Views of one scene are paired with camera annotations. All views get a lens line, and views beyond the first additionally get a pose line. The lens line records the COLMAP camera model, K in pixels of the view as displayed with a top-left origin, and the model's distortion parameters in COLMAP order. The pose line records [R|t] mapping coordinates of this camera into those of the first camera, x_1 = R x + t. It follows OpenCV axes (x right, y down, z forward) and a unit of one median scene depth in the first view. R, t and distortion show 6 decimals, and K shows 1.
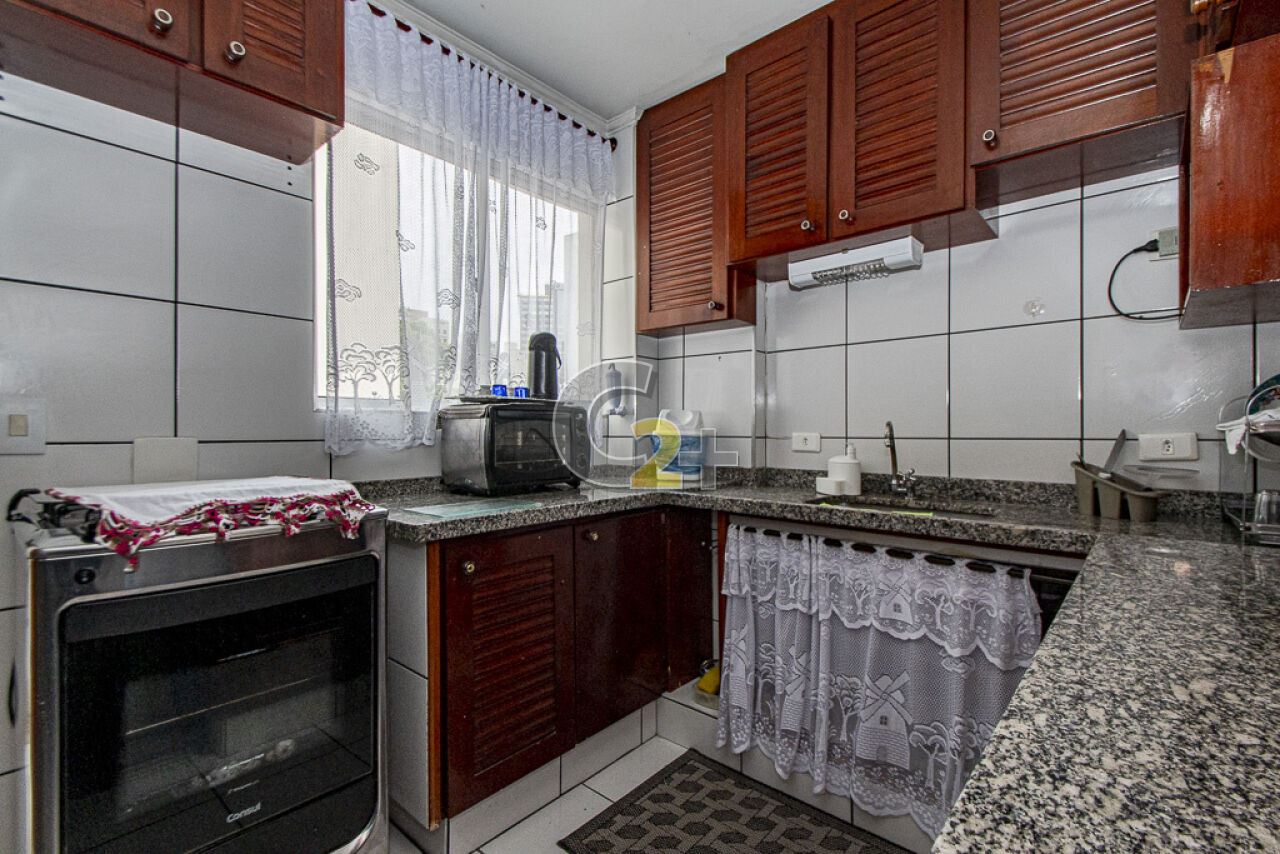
lens RADIAL K [[575.4, 0, 640.0], [0, 575.4, 427.0], [0, 0, 1]] dist [-0.000356, -0.000647]
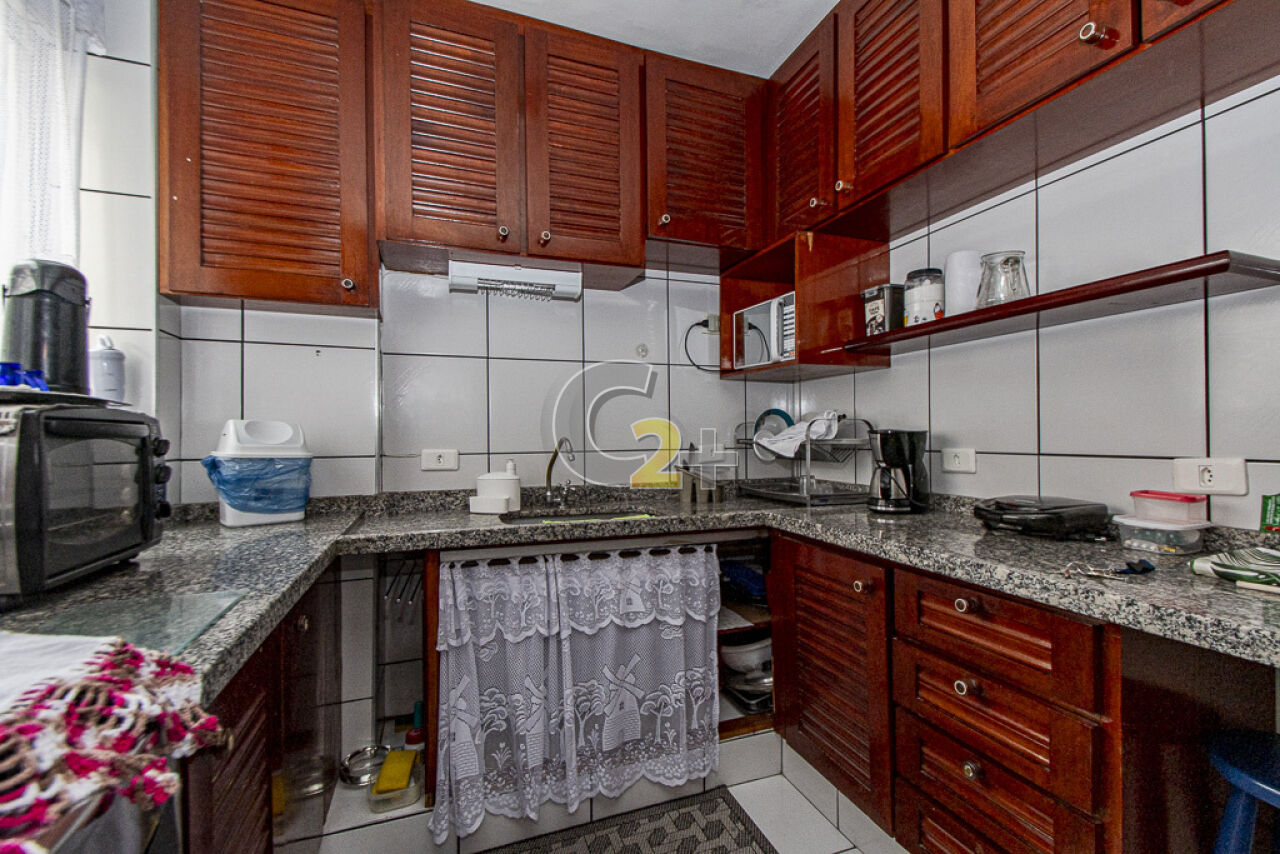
lens RADIAL K [[582.6, 0, 640.0], [0, 582.6, 427.0], [0, 0, 1]] dist [-0.002432, 0.000104]
pose [[0.435244, 0.007750, 0.900279, -0.536473], [0.004992, 0.999927, -0.011021, -0.017946], [-0.900299, 0.009291, 0.435174, 0.432893]]
